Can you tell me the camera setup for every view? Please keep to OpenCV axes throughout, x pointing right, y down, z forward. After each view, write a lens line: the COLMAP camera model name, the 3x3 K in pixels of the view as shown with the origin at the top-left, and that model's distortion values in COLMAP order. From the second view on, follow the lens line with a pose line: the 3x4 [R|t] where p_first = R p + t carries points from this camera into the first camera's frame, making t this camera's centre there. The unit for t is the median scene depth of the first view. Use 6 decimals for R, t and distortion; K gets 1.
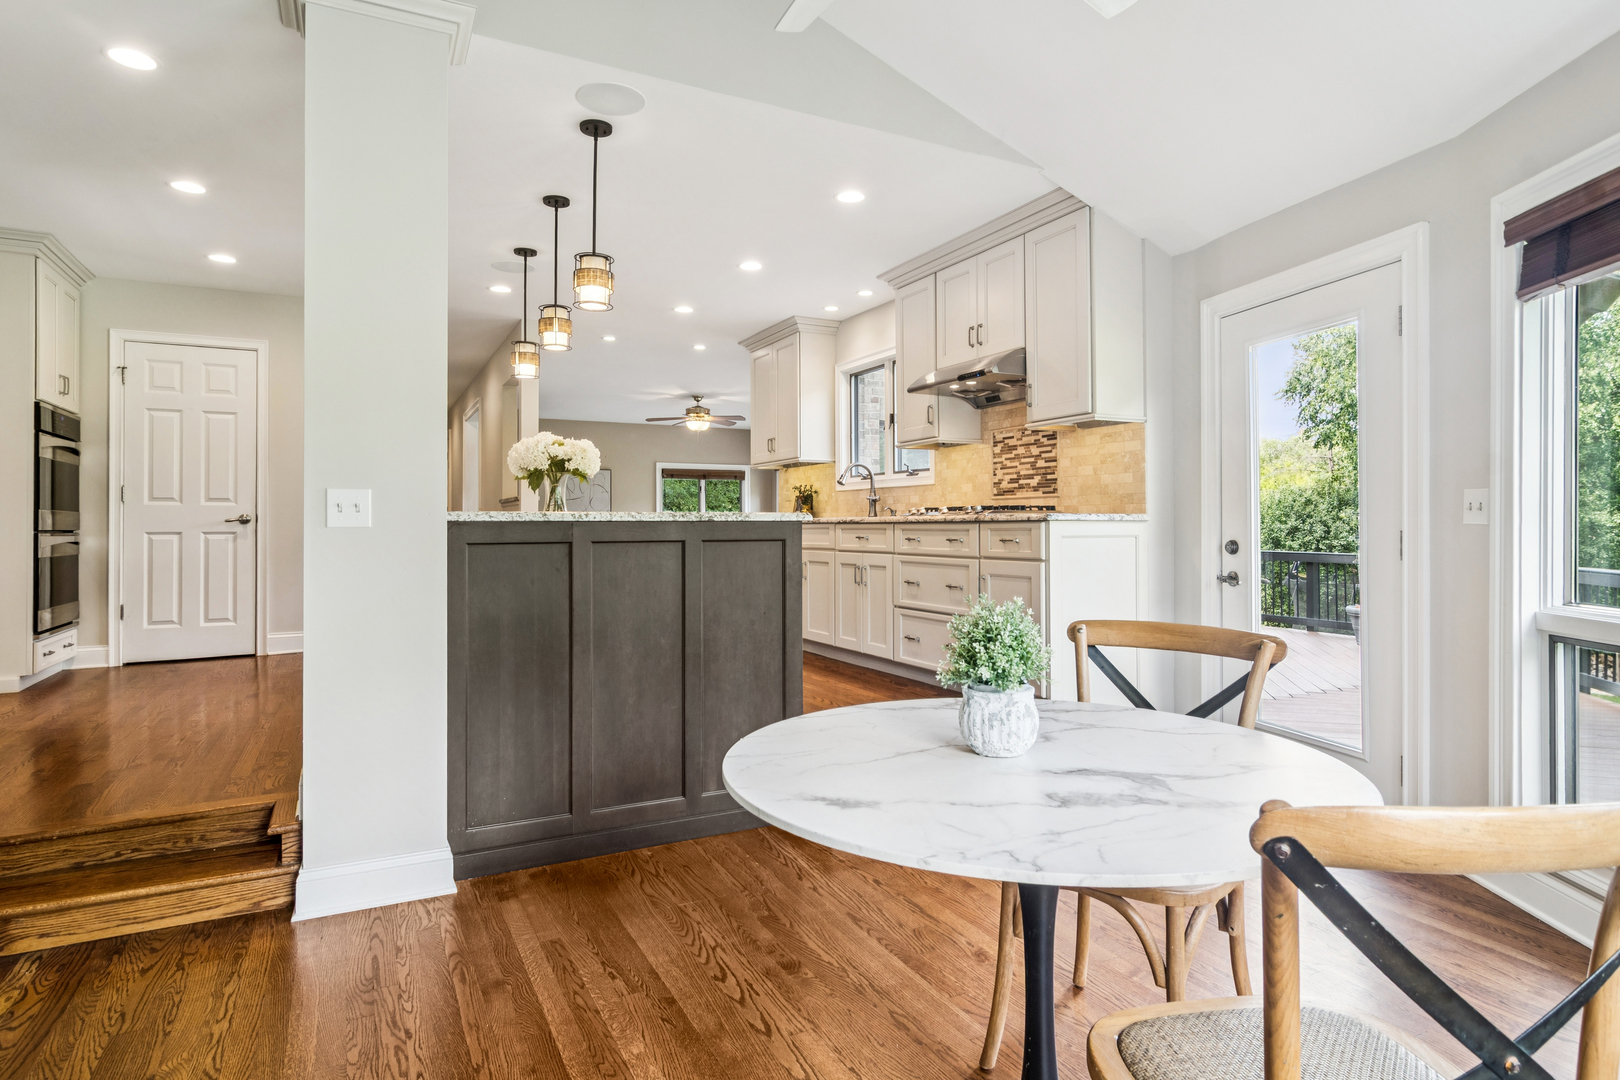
lens RADIAL K [[883.7, 0, 805.6], [0, 883.7, 525.6], [0, 0, 1]] dist [0.000049, 0.002956]
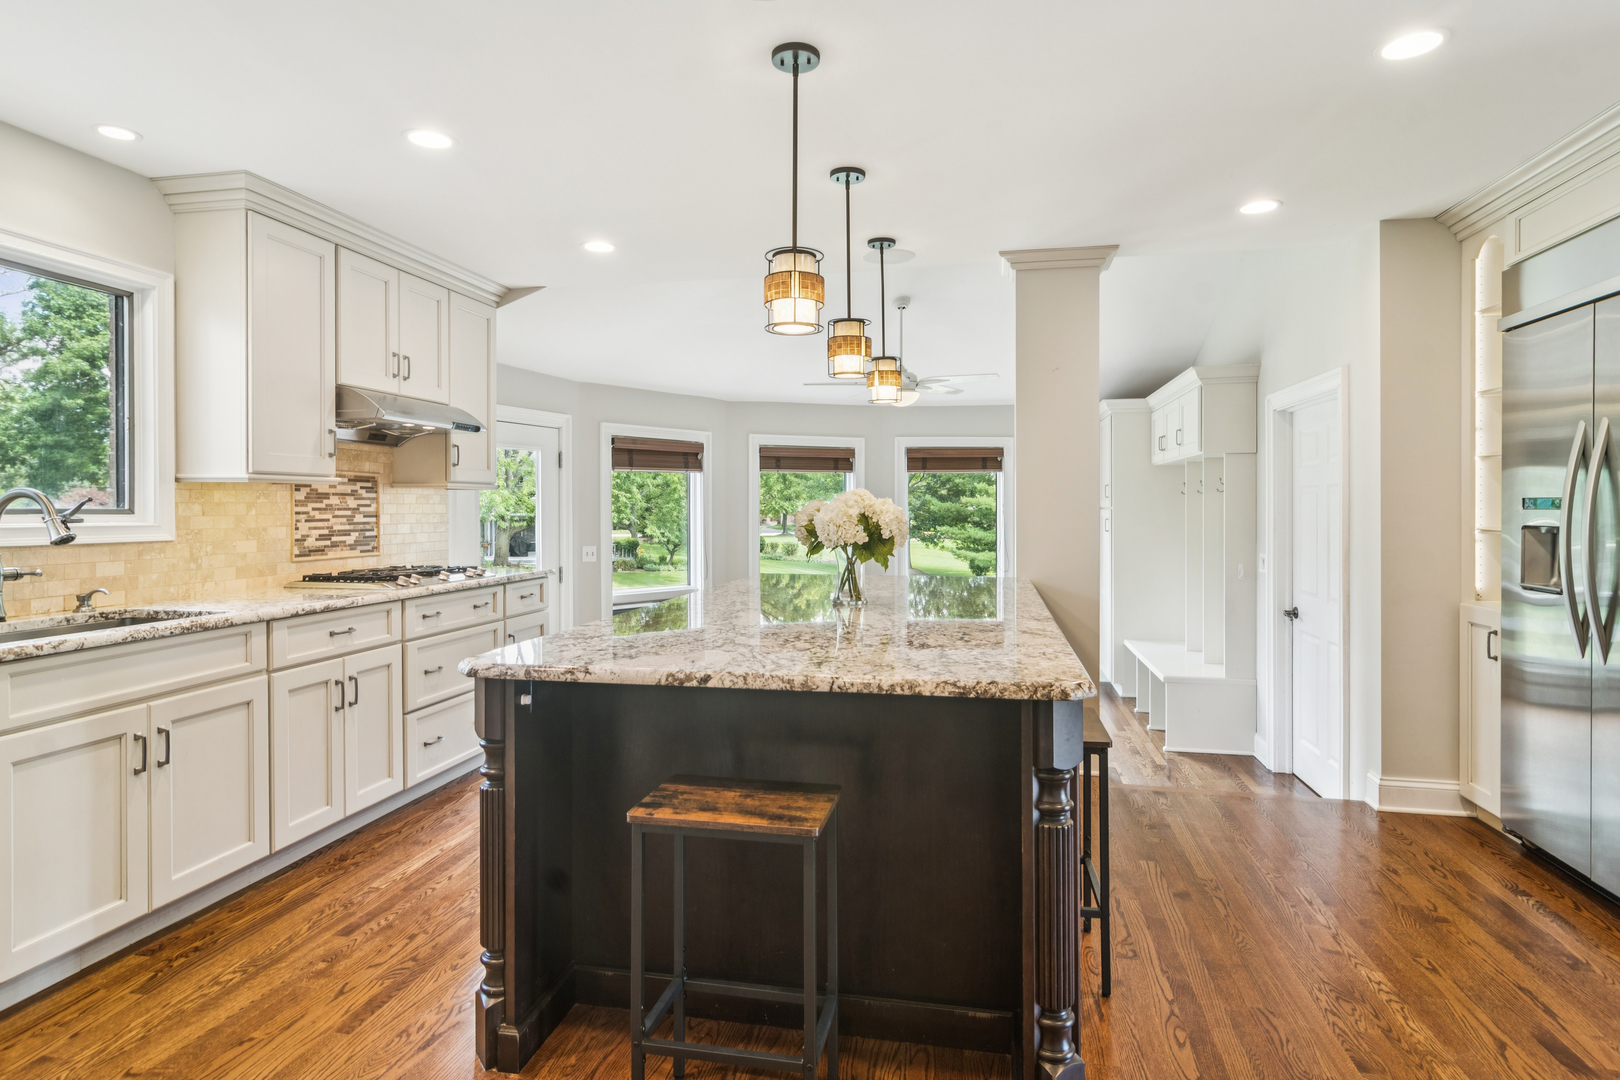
lens RADIAL K [[883.7, 0, 830.5], [0, 883.7, 516.3], [0, 0, 1]] dist [0.000049, 0.002956]
pose [[-0.781568, -0.006396, 0.623787, -0.626891], [-0.002079, 0.999969, 0.007649, -0.077593], [-0.623817, 0.004681, -0.781557, 1.353181]]
